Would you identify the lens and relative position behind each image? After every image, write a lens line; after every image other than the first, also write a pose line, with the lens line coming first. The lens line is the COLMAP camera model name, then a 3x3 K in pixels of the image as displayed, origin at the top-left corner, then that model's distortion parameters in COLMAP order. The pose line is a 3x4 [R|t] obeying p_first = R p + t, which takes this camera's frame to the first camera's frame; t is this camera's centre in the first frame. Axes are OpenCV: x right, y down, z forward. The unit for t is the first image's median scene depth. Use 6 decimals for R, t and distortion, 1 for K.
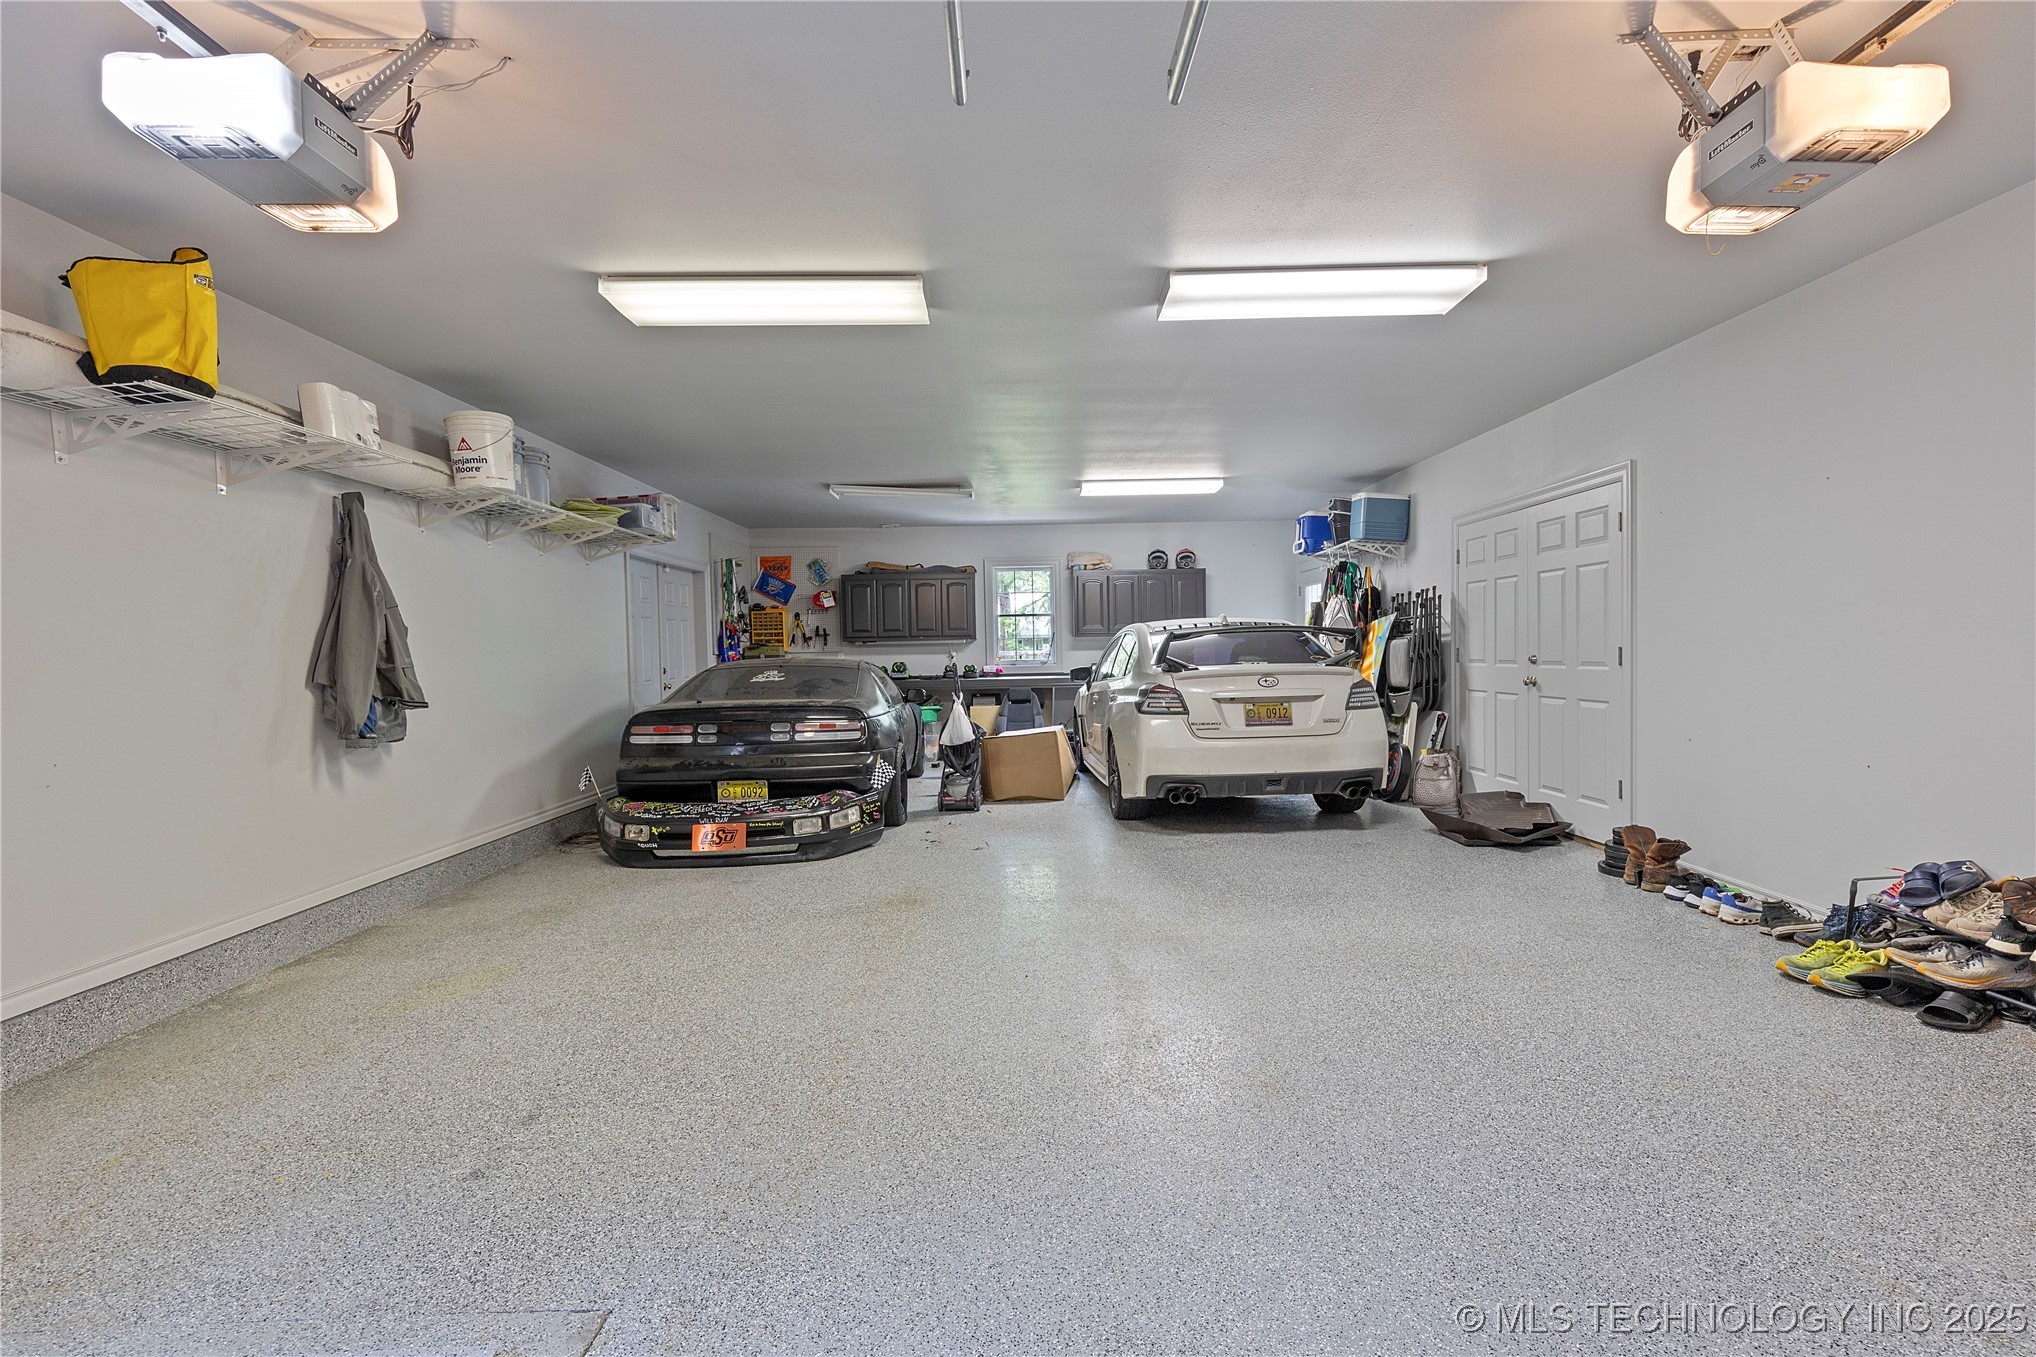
lens RADIAL K [[920.2, 0, 1020.7], [0, 920.2, 674.7], [0, 0, 1]] dist [0.004934, 0.000258]
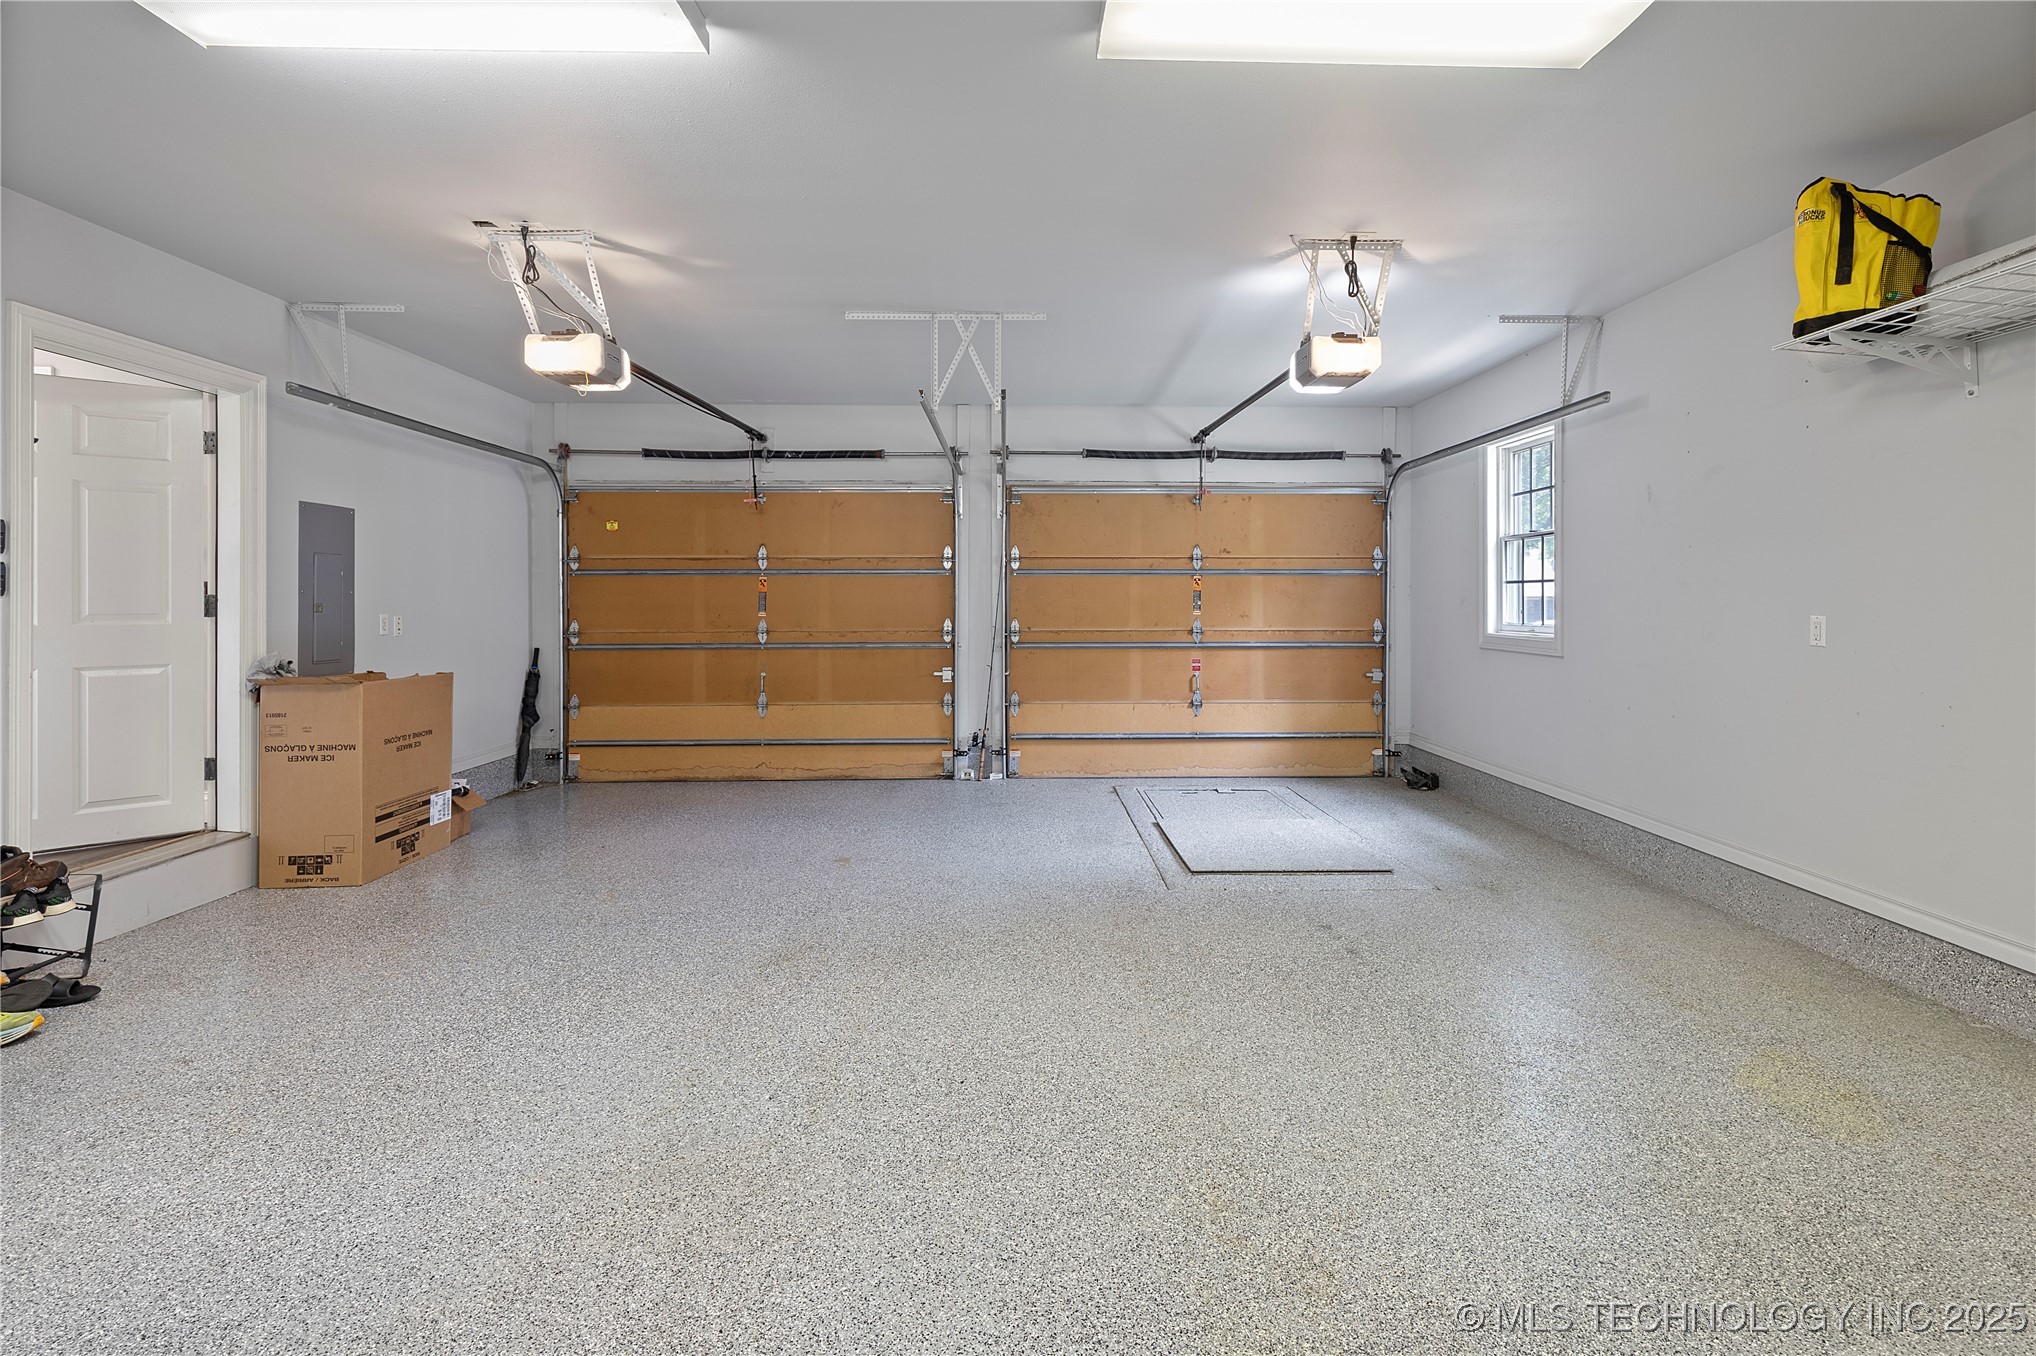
lens RADIAL K [[920.2, 0, 1019.1], [0, 920.2, 677.3], [0, 0, 1]] dist [0.004934, 0.000258]
pose [[-0.999717, 0.023750, 0.001517, -0.049172], [0.023770, 0.993327, 0.112856, -0.059390], [0.001174, 0.112860, -0.993610, 1.805472]]
